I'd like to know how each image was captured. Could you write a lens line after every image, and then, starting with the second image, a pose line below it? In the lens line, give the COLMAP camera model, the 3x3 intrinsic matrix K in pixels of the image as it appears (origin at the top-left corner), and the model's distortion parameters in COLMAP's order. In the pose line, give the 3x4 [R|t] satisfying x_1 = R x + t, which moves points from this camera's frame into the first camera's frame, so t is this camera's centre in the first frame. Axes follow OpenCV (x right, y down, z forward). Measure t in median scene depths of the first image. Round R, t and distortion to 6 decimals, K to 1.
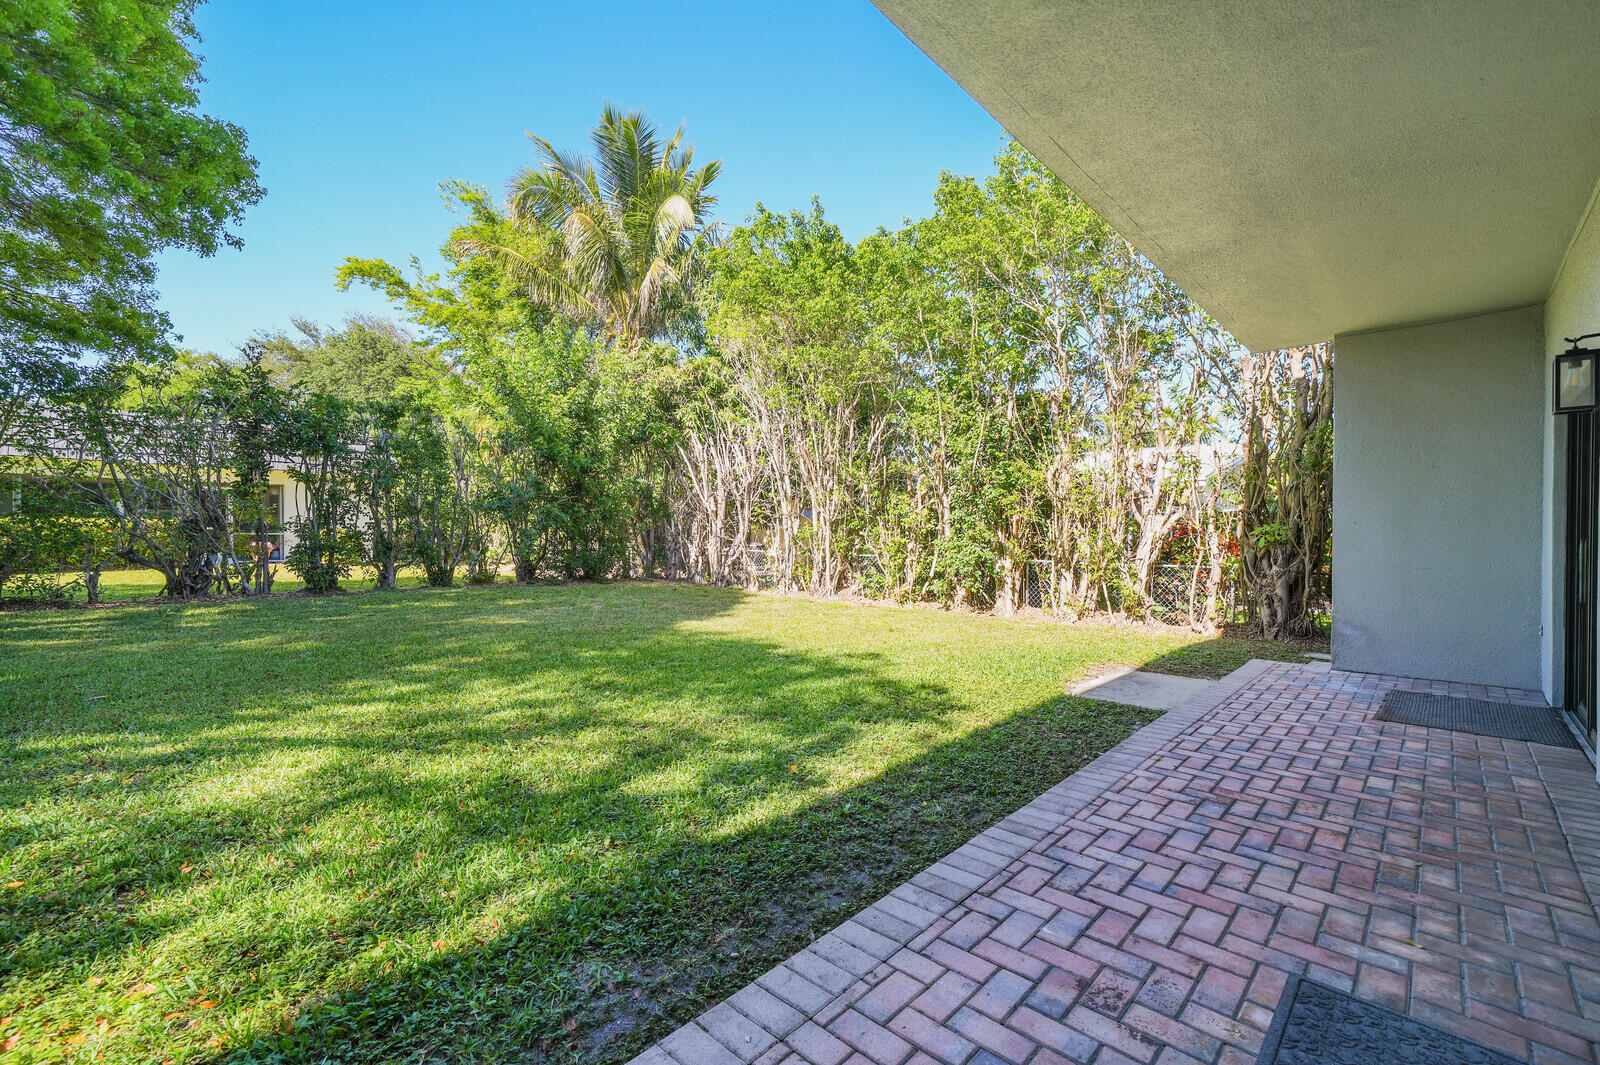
lens RADIAL K [[685.6, 0, 810.8], [0, 685.6, 528.8], [0, 0, 1]] dist [-0.004408, 0.001777]
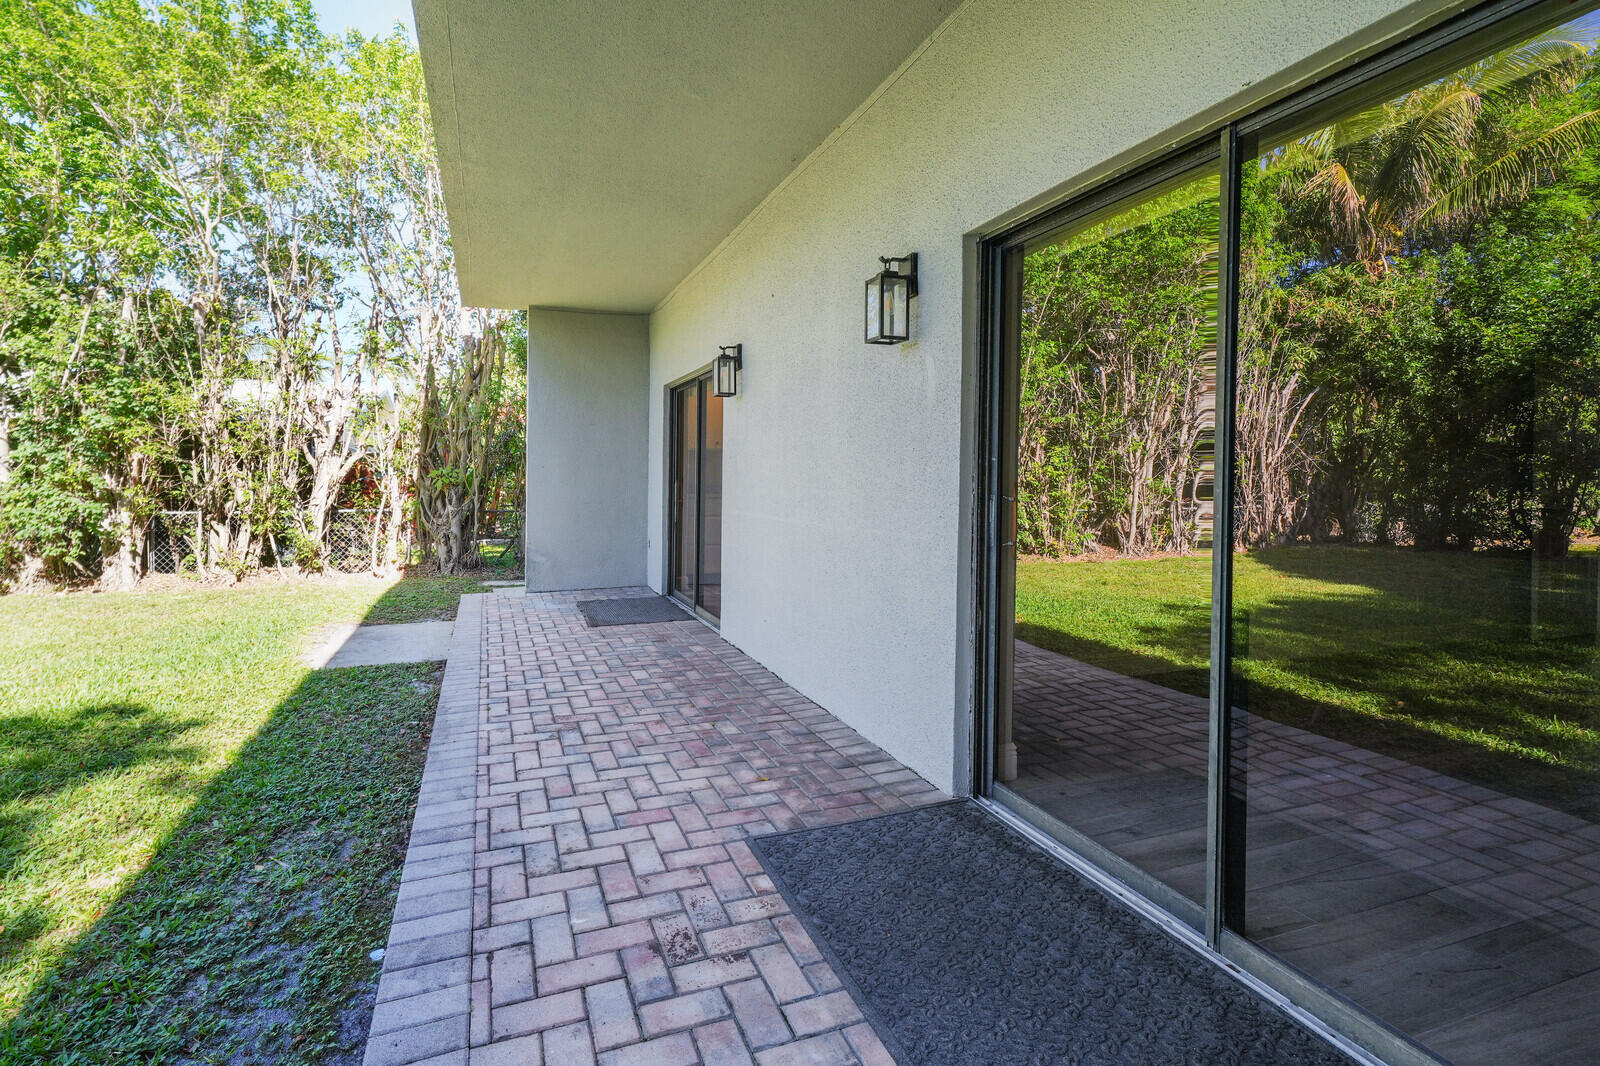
lens RADIAL K [[685.6, 0, 796.2], [0, 685.6, 470.9], [0, 0, 1]] dist [-0.004408, 0.001777]
pose [[0.477430, 0.001898, 0.878668, -0.202691], [-0.001433, 0.999998, -0.001382, -0.003108], [-0.878669, -0.000599, 0.477432, 0.207908]]
